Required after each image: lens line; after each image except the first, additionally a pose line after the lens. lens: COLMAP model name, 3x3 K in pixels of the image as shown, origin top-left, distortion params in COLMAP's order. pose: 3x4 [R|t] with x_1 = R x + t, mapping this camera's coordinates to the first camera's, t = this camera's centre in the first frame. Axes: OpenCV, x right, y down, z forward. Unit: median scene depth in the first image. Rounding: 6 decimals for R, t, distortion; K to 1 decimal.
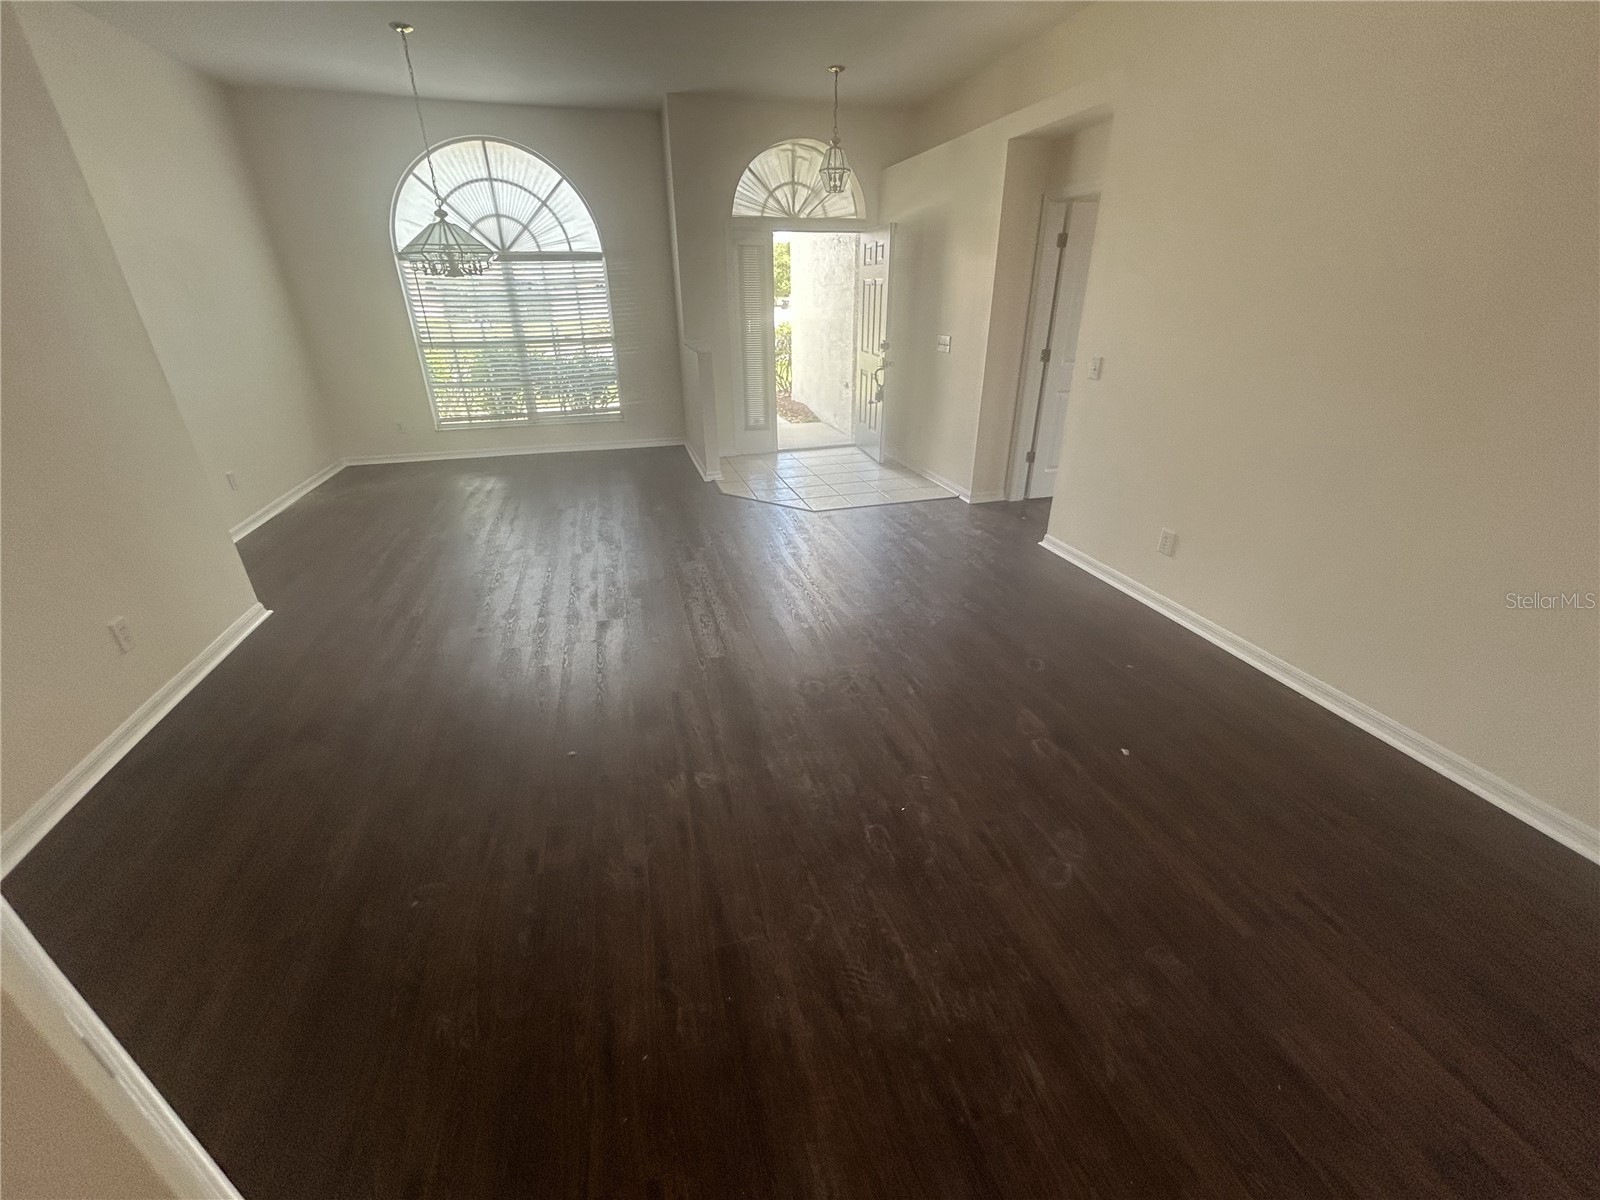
lens RADIAL K [[652.1, 0, 795.1], [0, 652.1, 592.0], [0, 0, 1]] dist [0.008343, 0.000659]
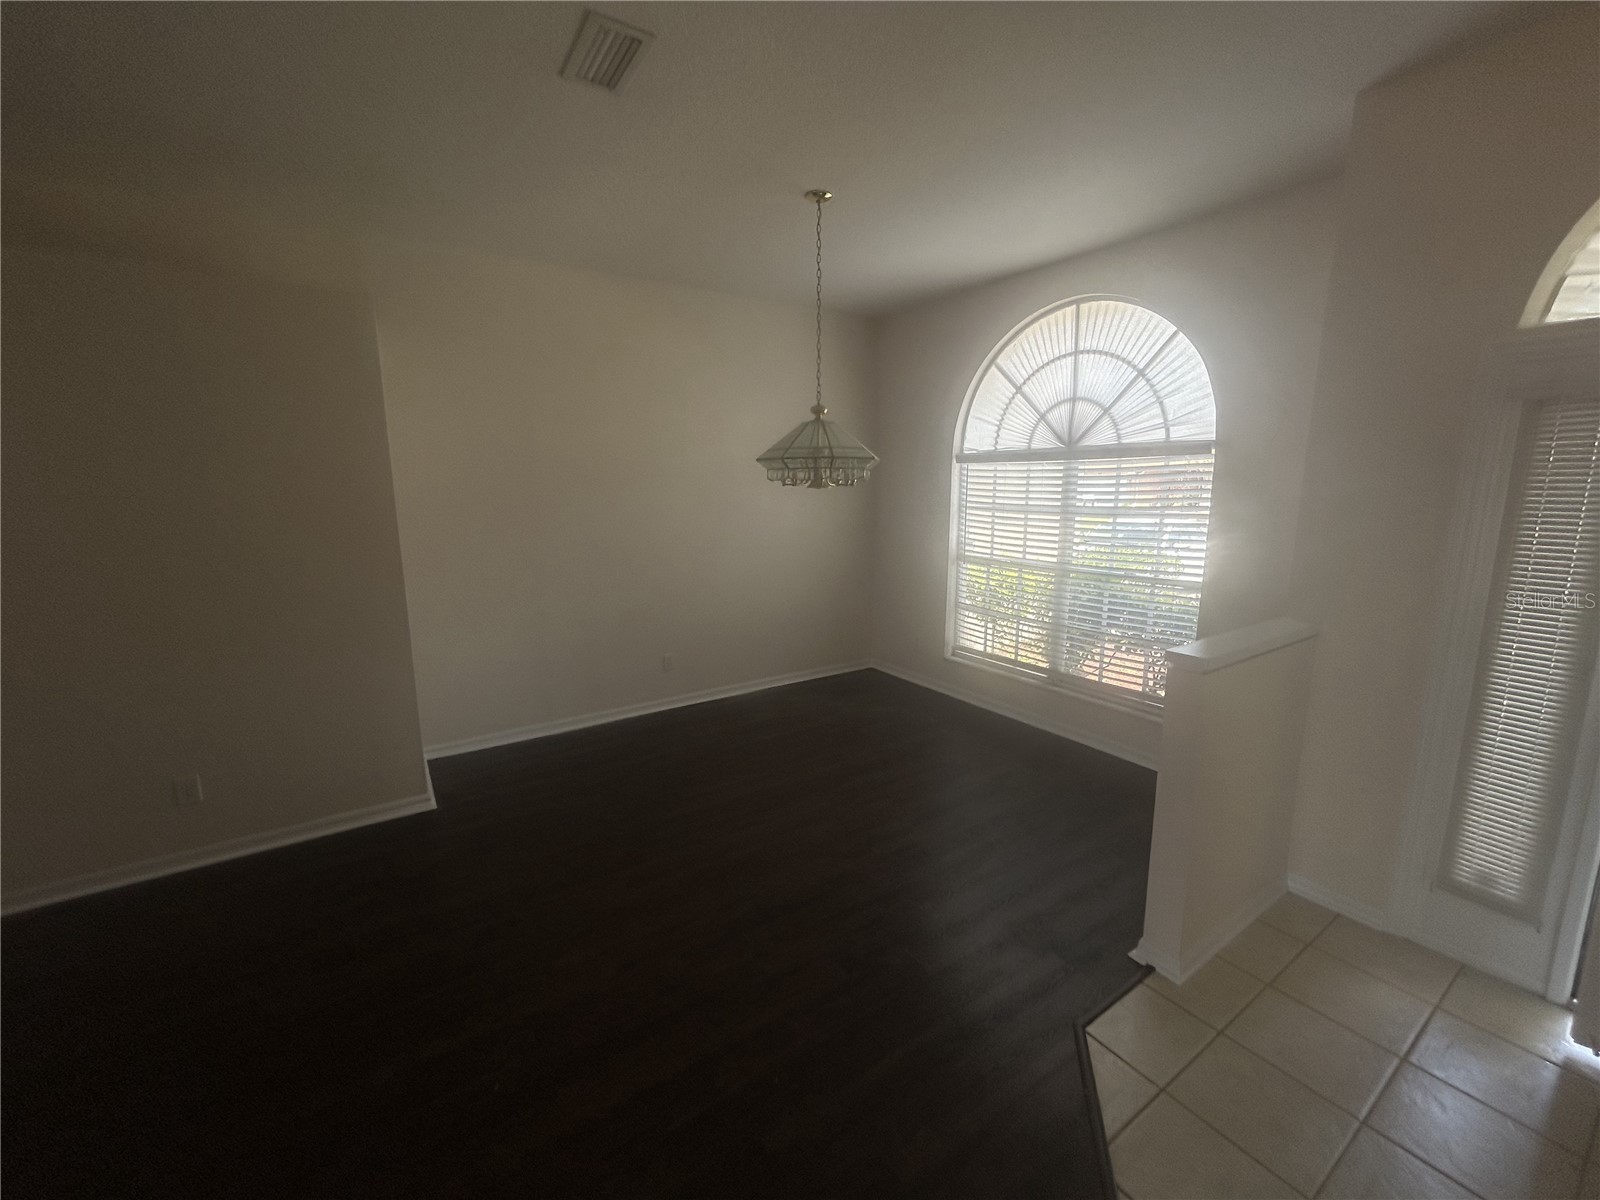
lens RADIAL K [[652.1, 0, 804.1], [0, 652.1, 595.7], [0, 0, 1]] dist [0.008343, 0.000659]
pose [[0.321765, 0.171778, -0.931107, 0.128621], [-0.398799, 0.916505, 0.031270, -0.292267], [0.858735, 0.361263, 0.363404, 0.577836]]
